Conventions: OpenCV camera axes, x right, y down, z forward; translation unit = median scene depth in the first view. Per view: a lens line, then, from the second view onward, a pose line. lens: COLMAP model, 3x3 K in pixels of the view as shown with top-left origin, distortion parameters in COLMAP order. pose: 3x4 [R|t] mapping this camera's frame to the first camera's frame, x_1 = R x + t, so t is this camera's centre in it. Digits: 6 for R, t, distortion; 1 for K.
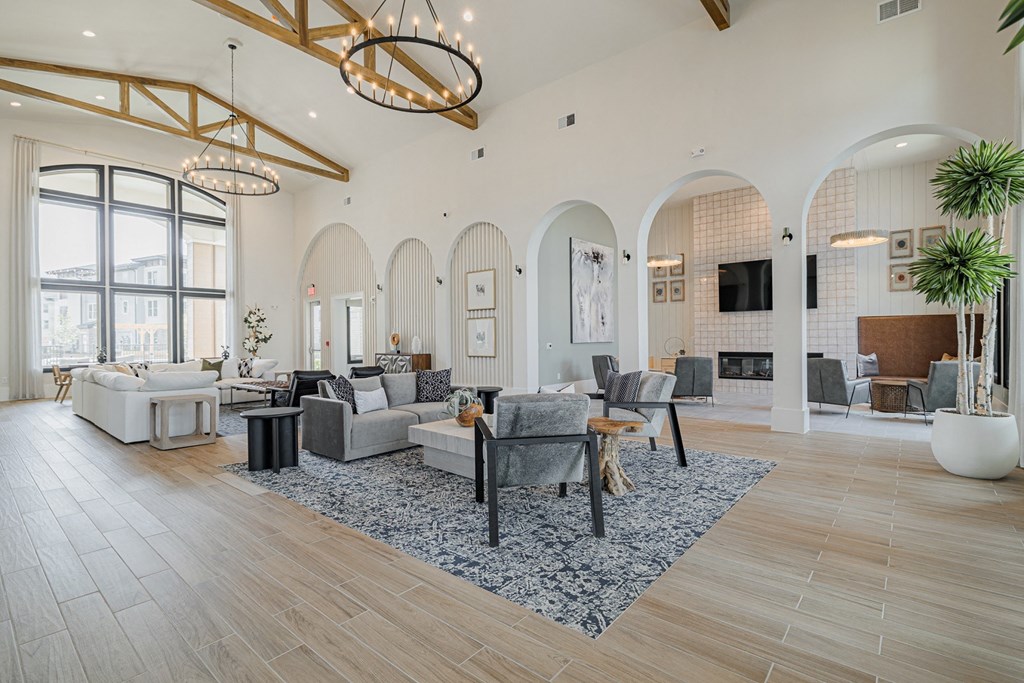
lens RADIAL K [[481.6, 0, 514.2], [0, 481.6, 338.8], [0, 0, 1]] dist [-0.000350, -0.000211]
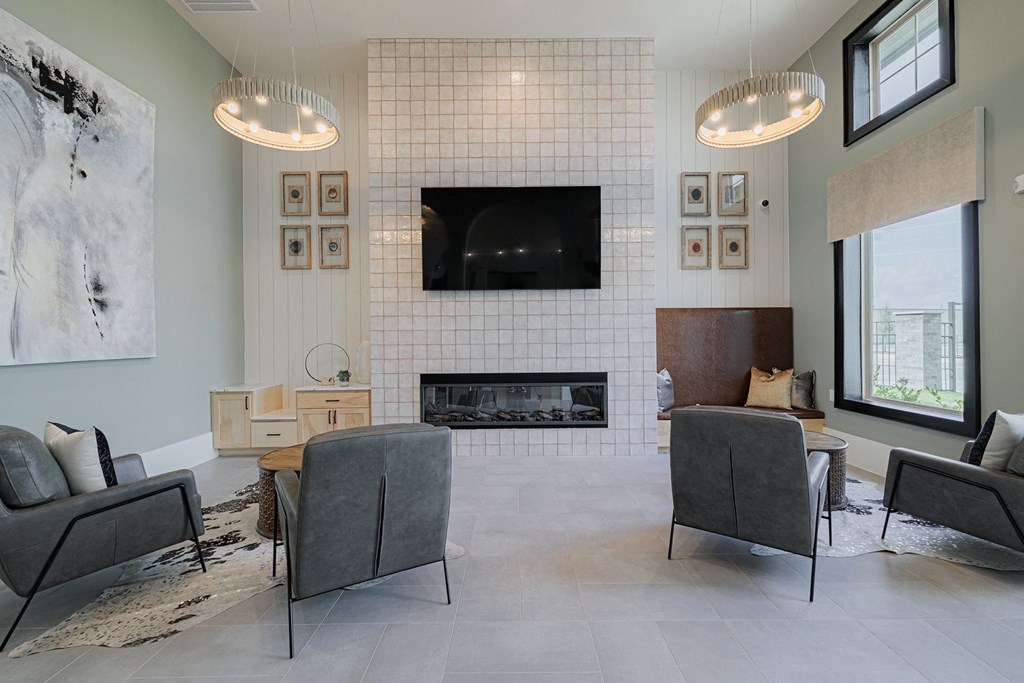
lens RADIAL K [[436.1, 0, 518.3], [0, 436.1, 337.8], [0, 0, 1]] dist [-0.001650, -0.000206]
pose [[0.764614, 0.000127, 0.644488, 0.226364], [0.003896, 0.999981, -0.004821, -0.006670], [-0.644476, 0.006197, 0.764599, 0.625065]]
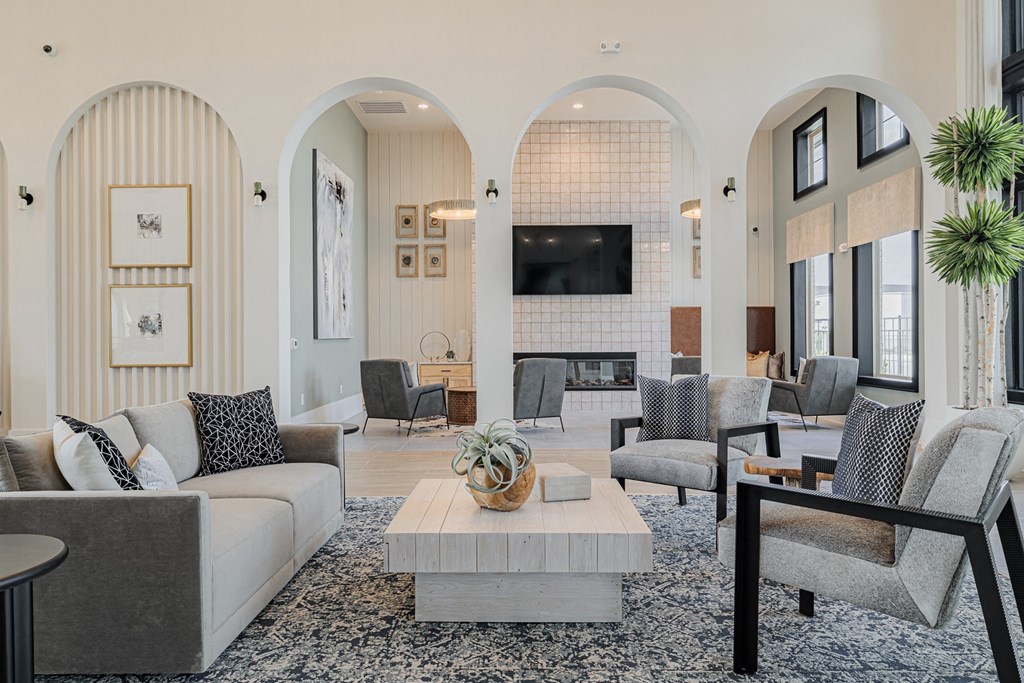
lens RADIAL K [[711.7, 0, 512.8], [0, 711.7, 338.4], [0, 0, 1]] dist [-0.001861, -0.002920]
pose [[0.769780, 0.003412, 0.638300, -0.224086], [0.000531, 0.999982, -0.005986, 0.012731], [-0.638309, 0.004947, 0.769764, 0.218674]]
